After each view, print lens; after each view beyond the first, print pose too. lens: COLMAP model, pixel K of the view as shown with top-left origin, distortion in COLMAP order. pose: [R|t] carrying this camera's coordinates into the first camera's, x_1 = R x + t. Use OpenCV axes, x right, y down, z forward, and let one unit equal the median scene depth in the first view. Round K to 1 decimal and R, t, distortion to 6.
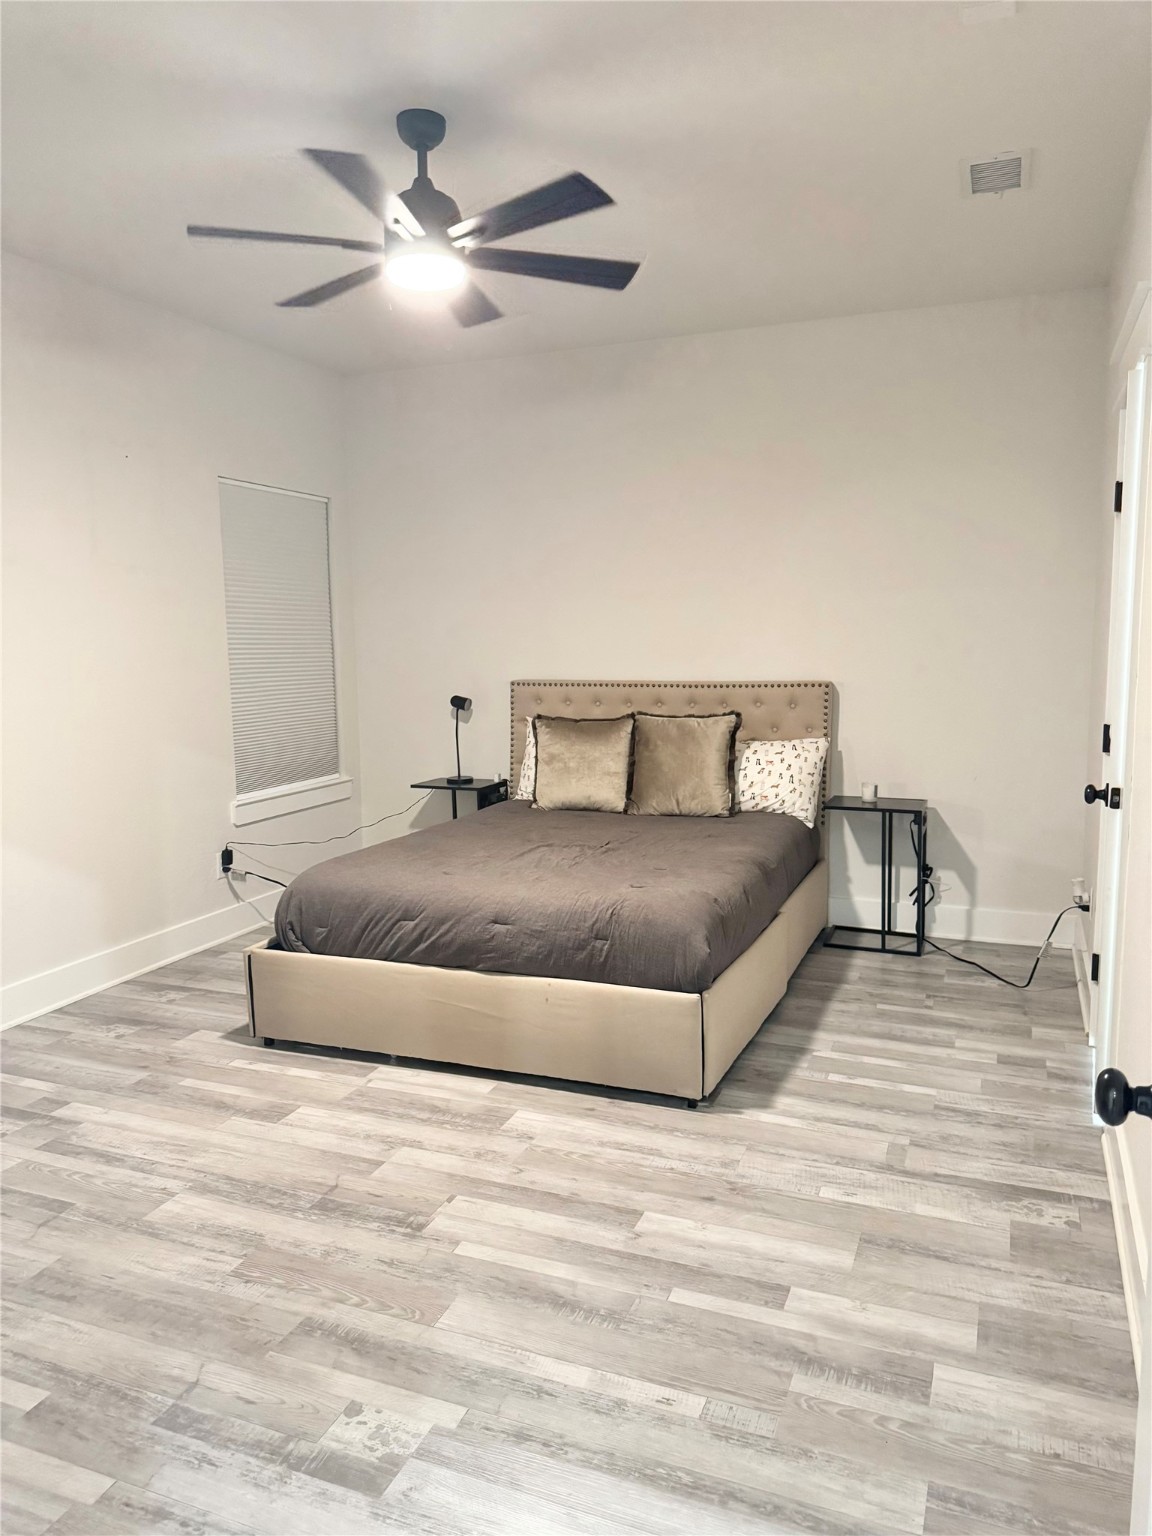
lens RADIAL K [[1086.7, 0, 577.5], [0, 1086.7, 767.2], [0, 0, 1]] dist [0.023033, -0.013826]
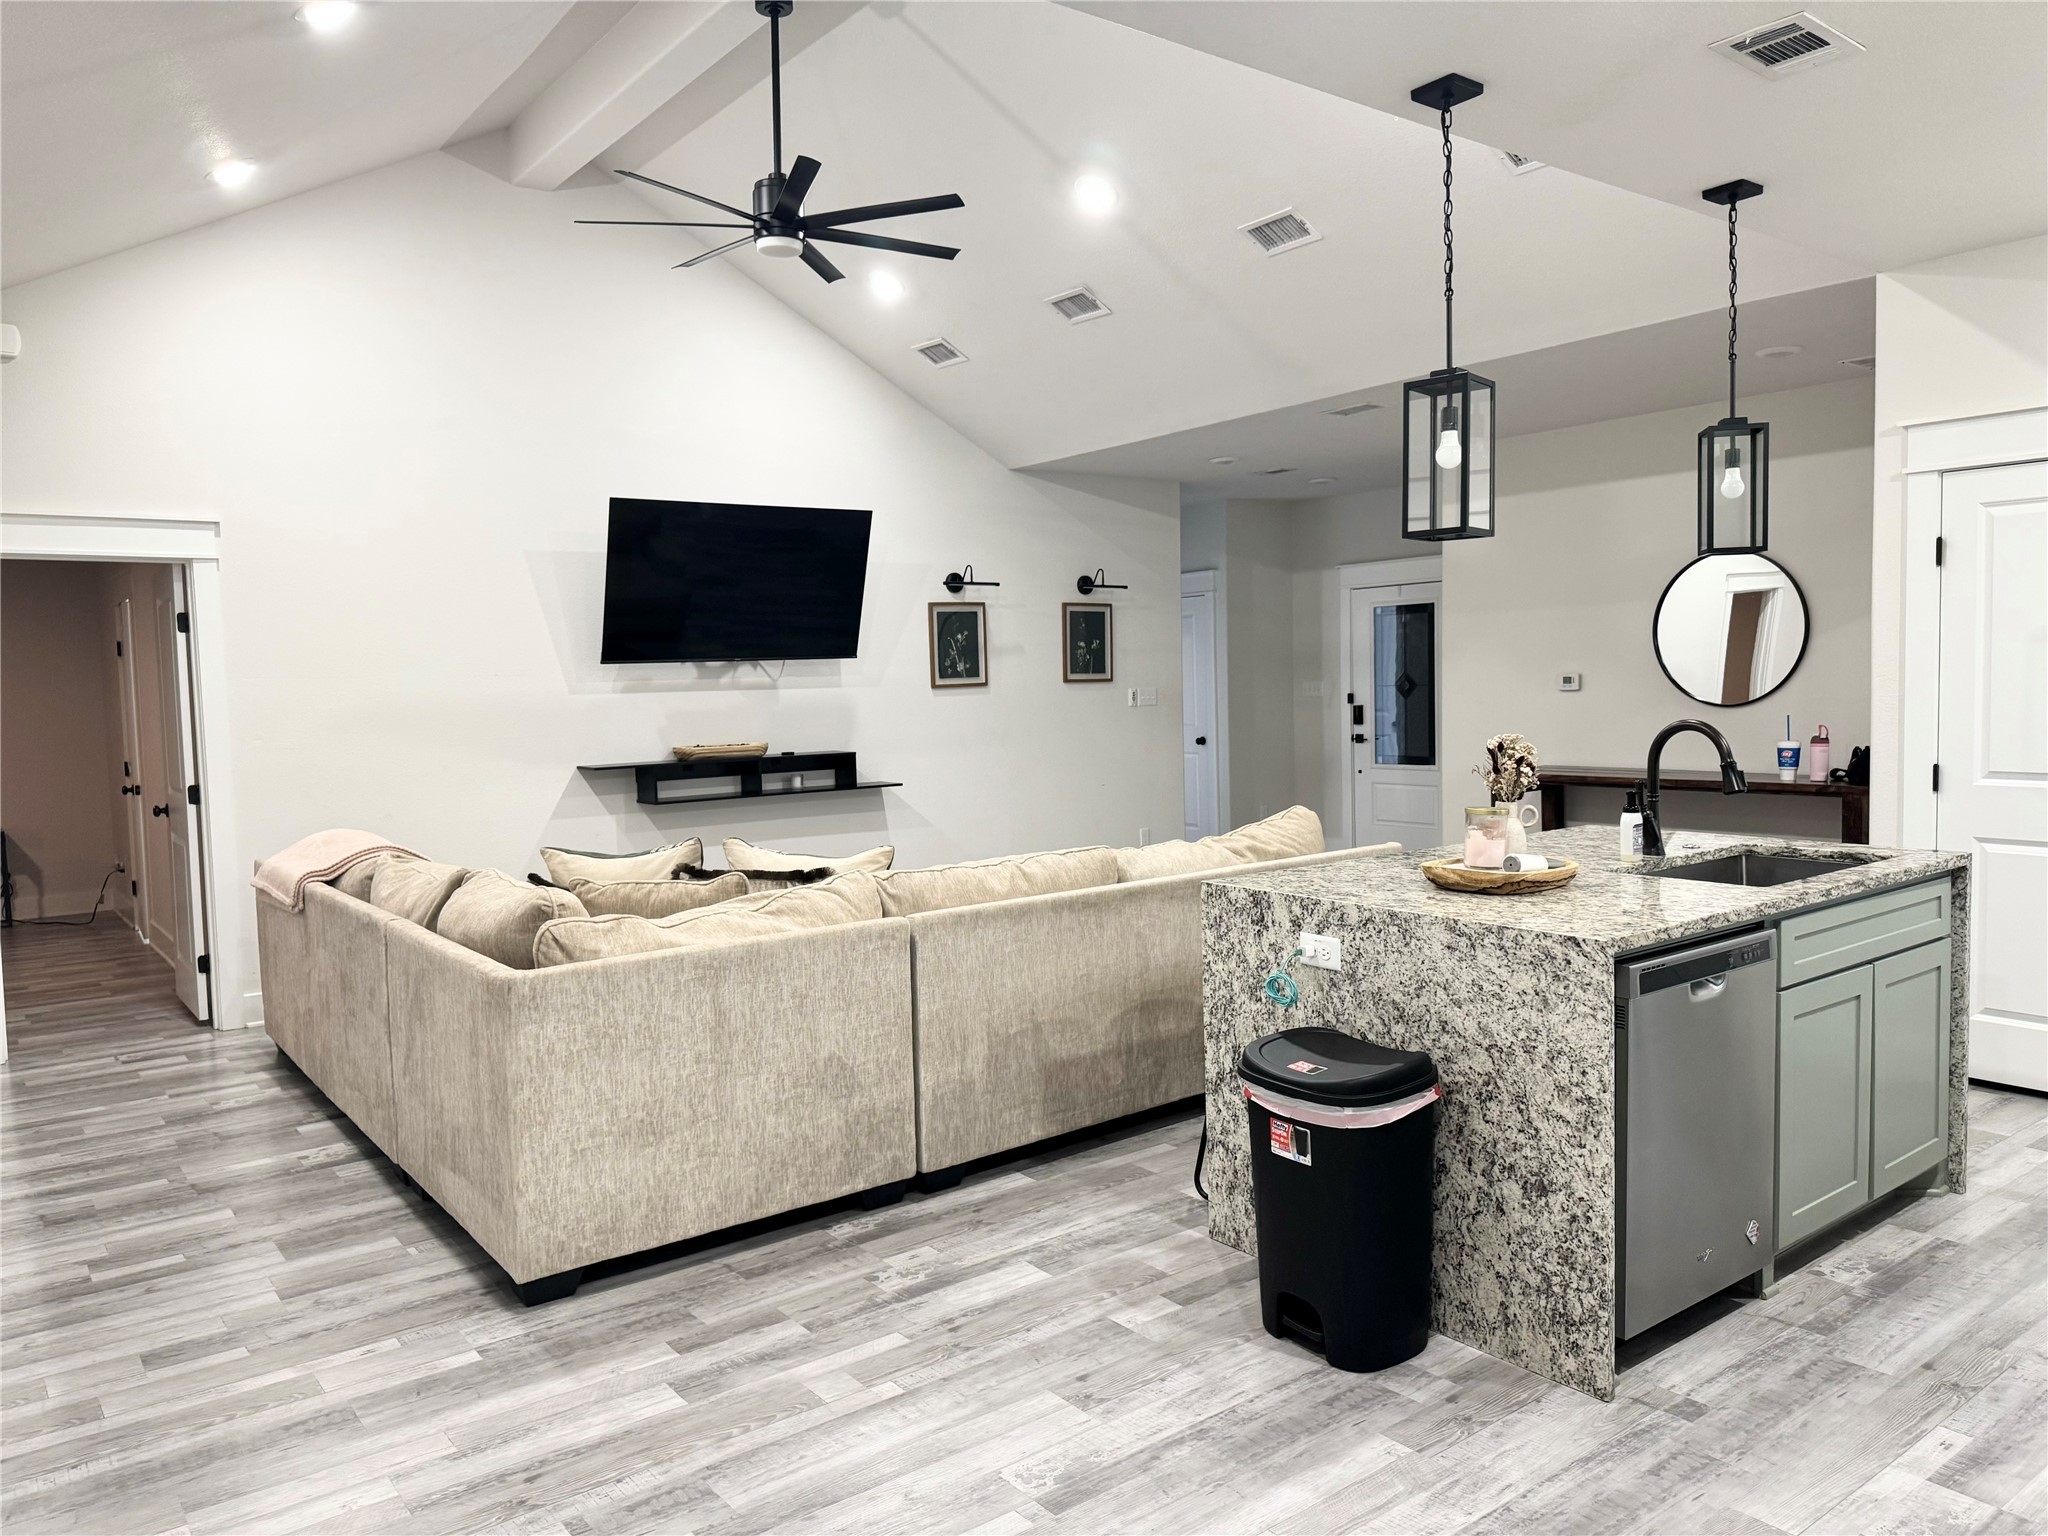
lens RADIAL K [[1448.9, 0, 1023.3], [0, 1448.9, 767.7], [0, 0, 1]] dist [0.023033, -0.013826]
pose [[0.513300, -0.048288, 0.856850, -0.681162], [0.124603, 0.992030, -0.018737, 0.160445], [-0.849116, 0.116383, 0.515226, -1.252678]]
